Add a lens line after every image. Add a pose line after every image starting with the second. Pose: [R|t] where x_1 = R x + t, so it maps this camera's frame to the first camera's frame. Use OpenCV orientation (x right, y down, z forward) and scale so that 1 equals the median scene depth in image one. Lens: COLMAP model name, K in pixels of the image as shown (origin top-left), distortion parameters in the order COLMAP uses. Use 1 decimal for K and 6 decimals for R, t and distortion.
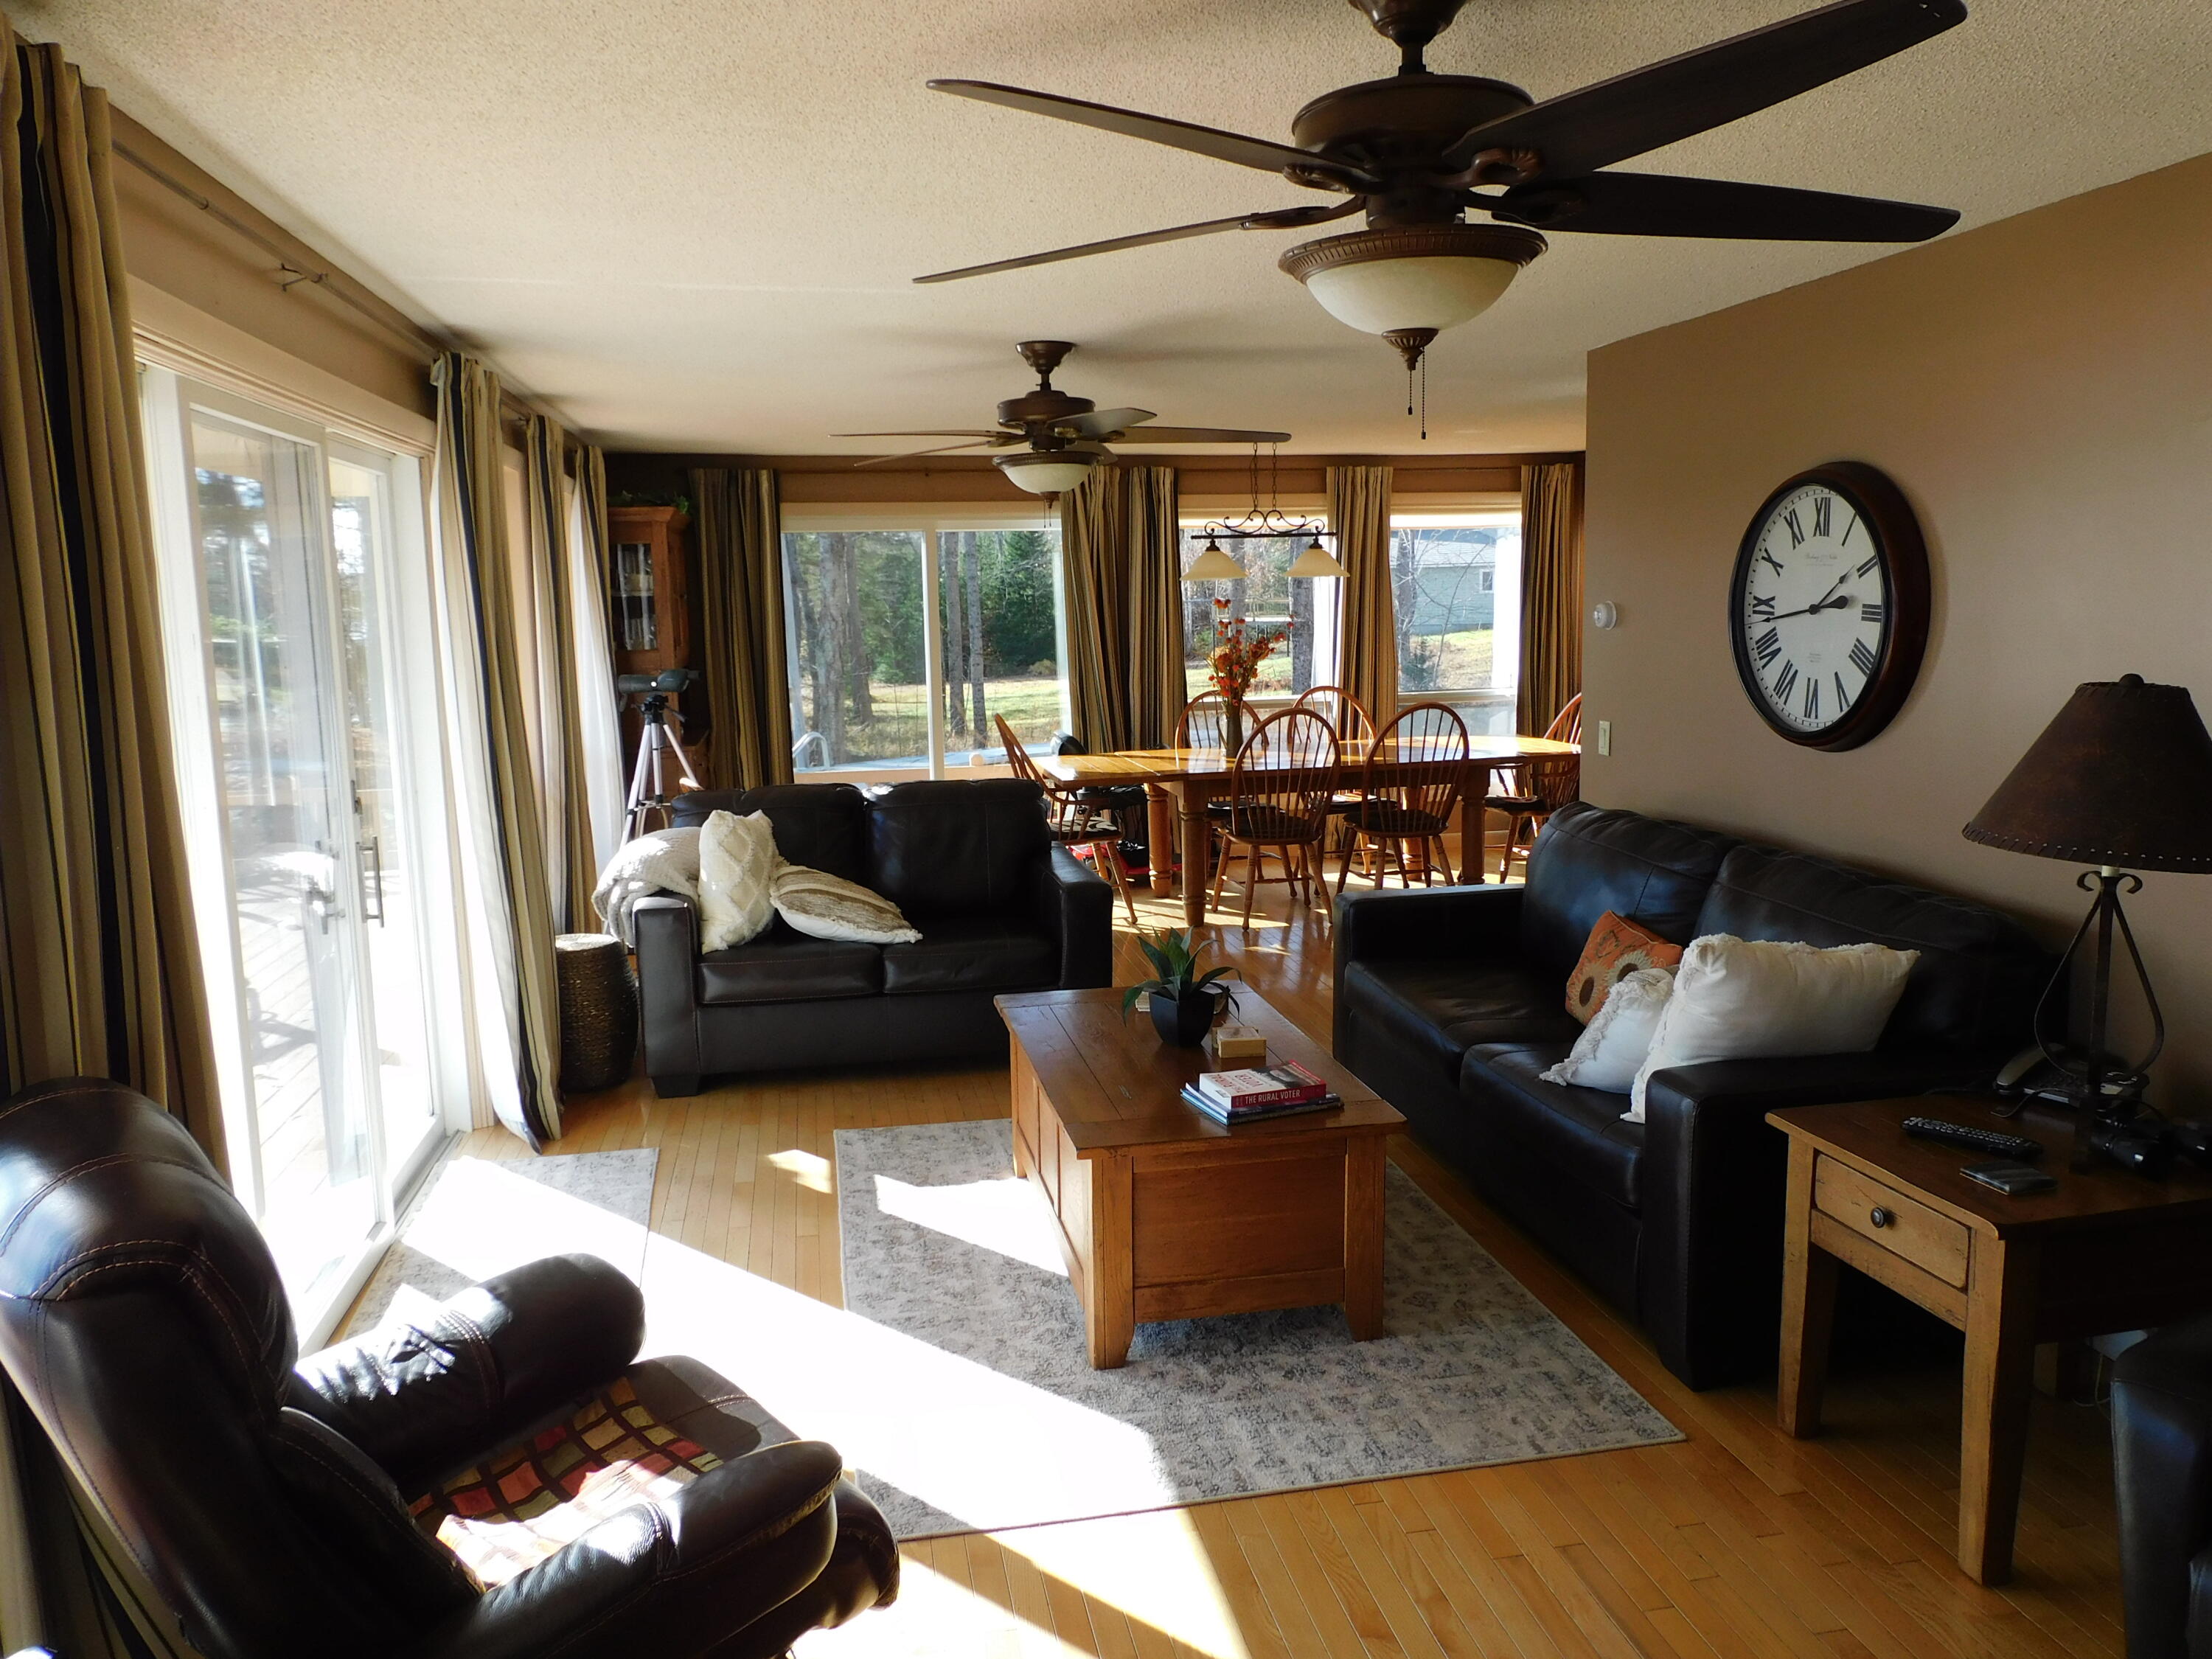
lens RADIAL K [[1574.5, 0, 1107.8], [0, 1574.5, 835.3], [0, 0, 1]] dist [-0.001206, -0.011042]
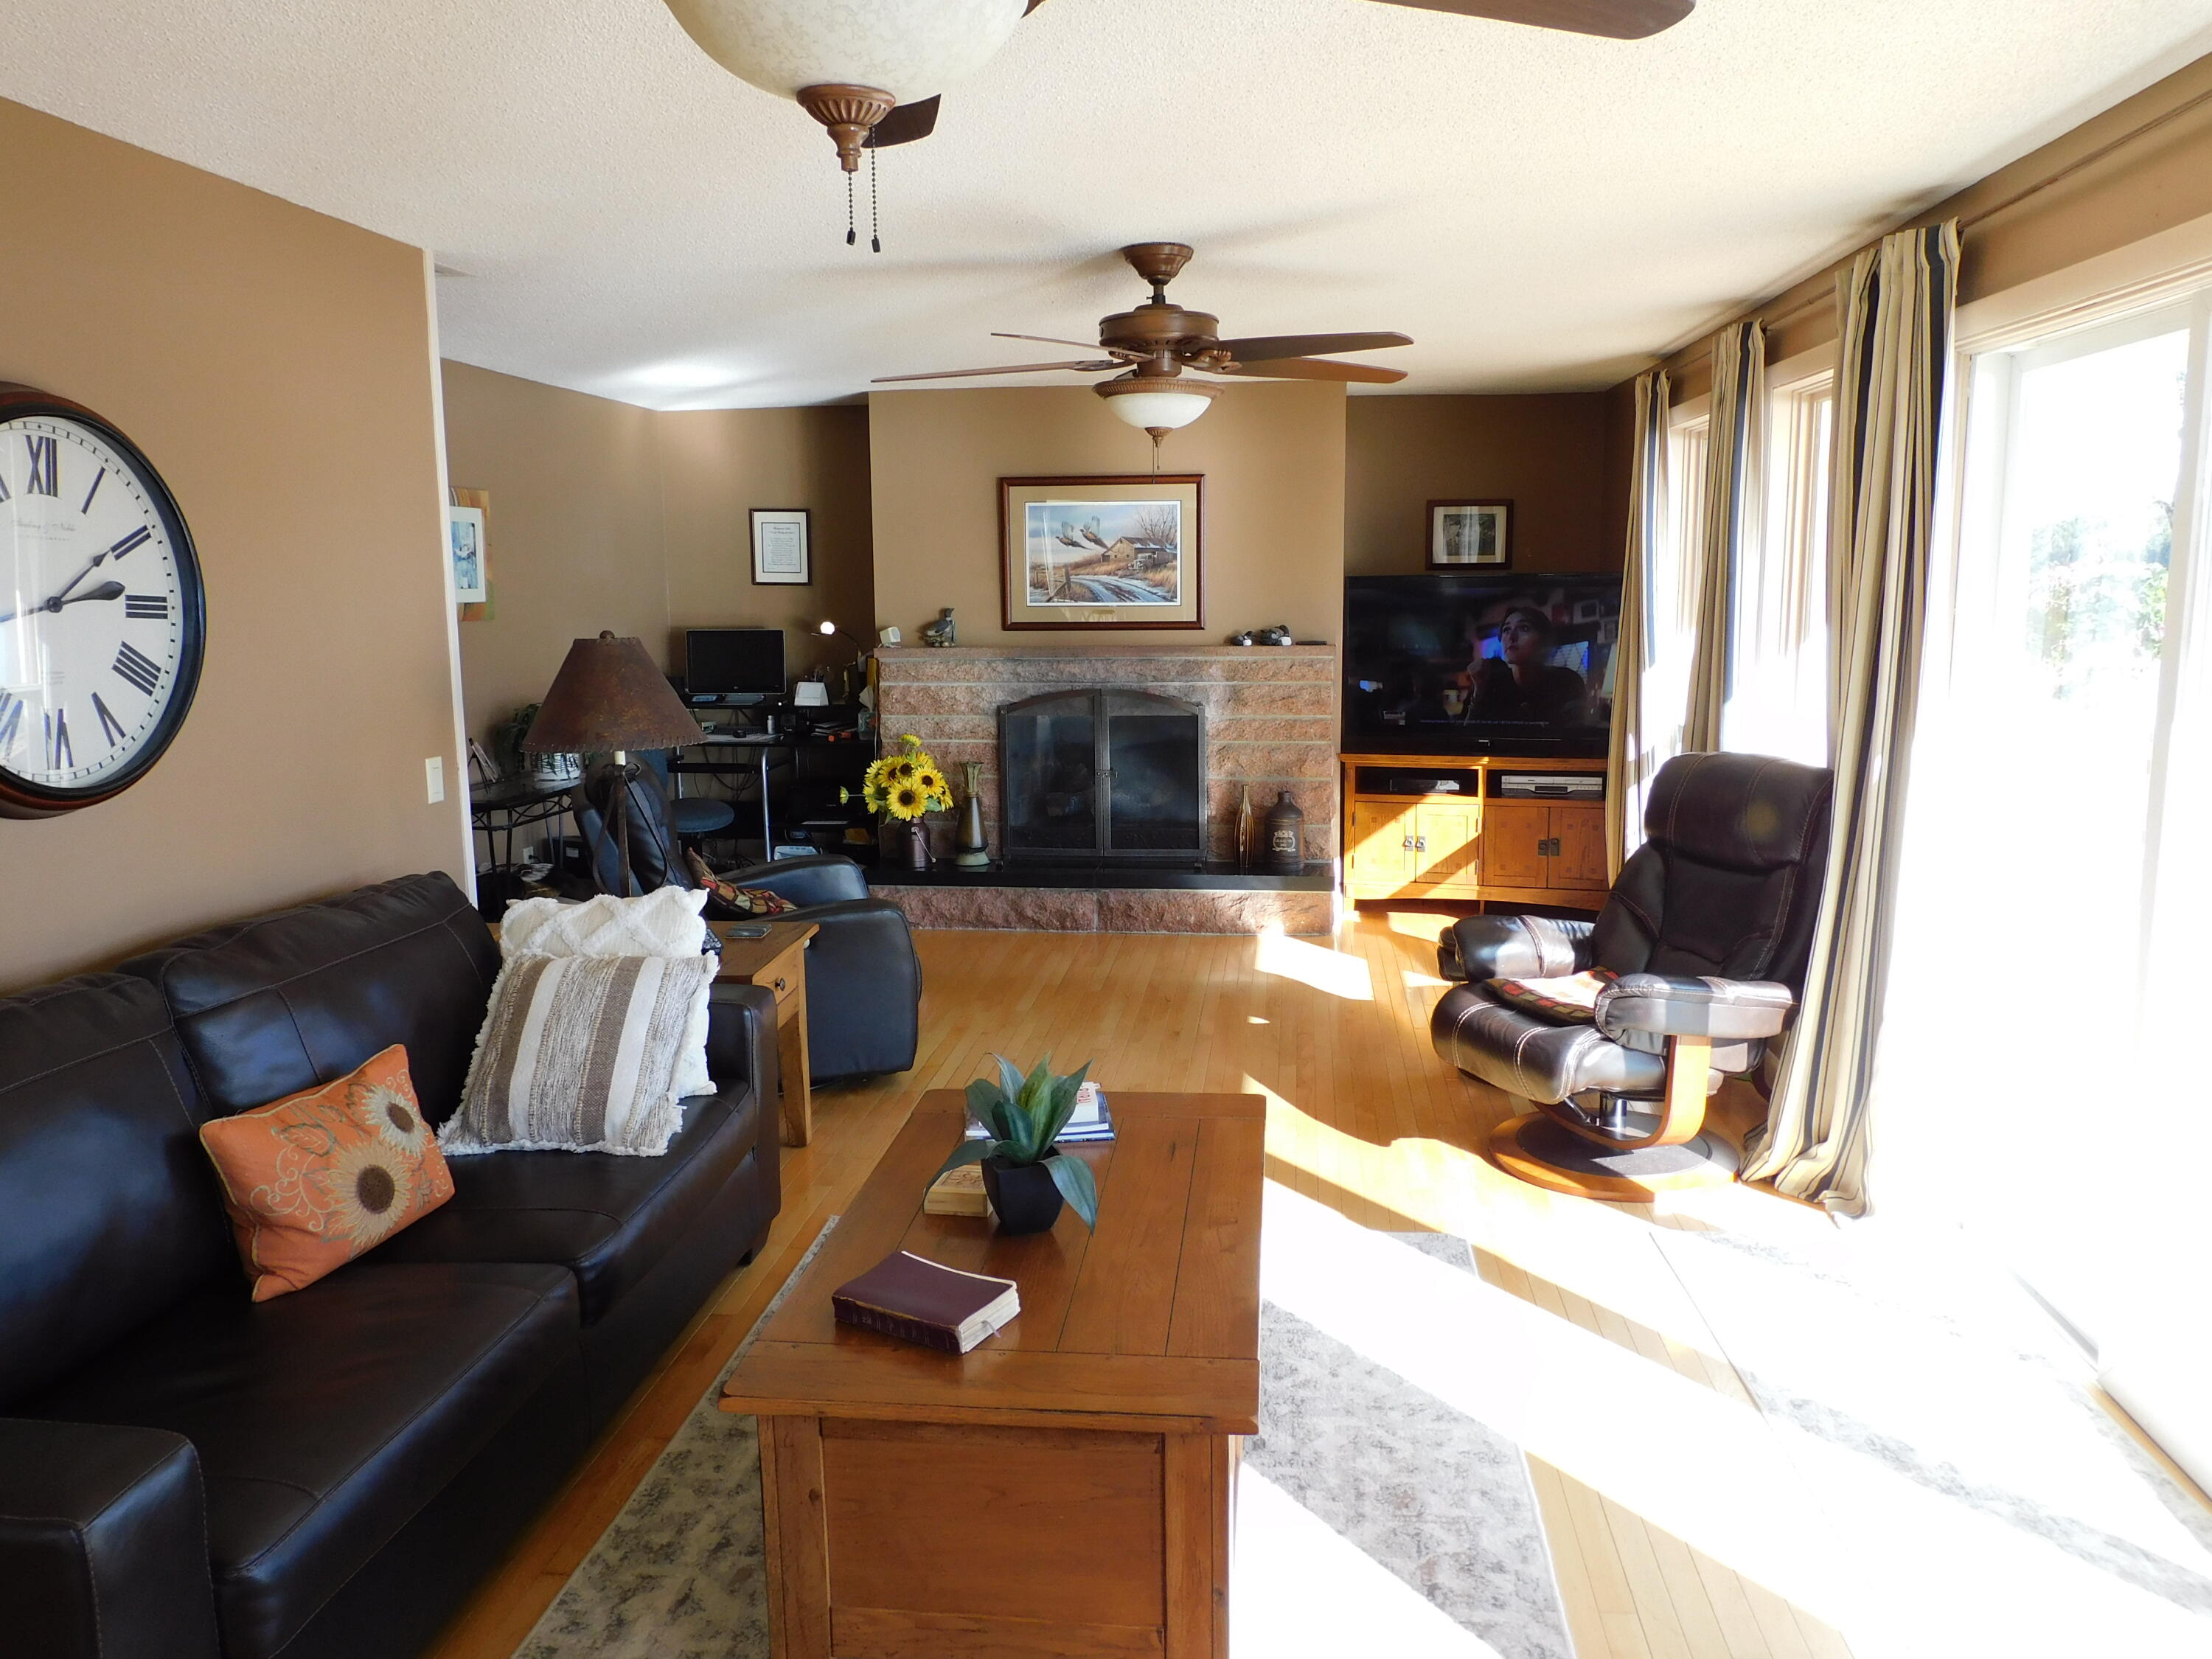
lens RADIAL K [[1574.5, 0, 1107.8], [0, 1574.5, 835.3], [0, 0, 1]] dist [-0.001206, -0.011042]
pose [[-0.953212, -0.024108, 0.301341, -0.184403], [0.068791, 0.953366, 0.293873, -0.223008], [-0.294372, 0.300853, -0.907101, 1.555871]]
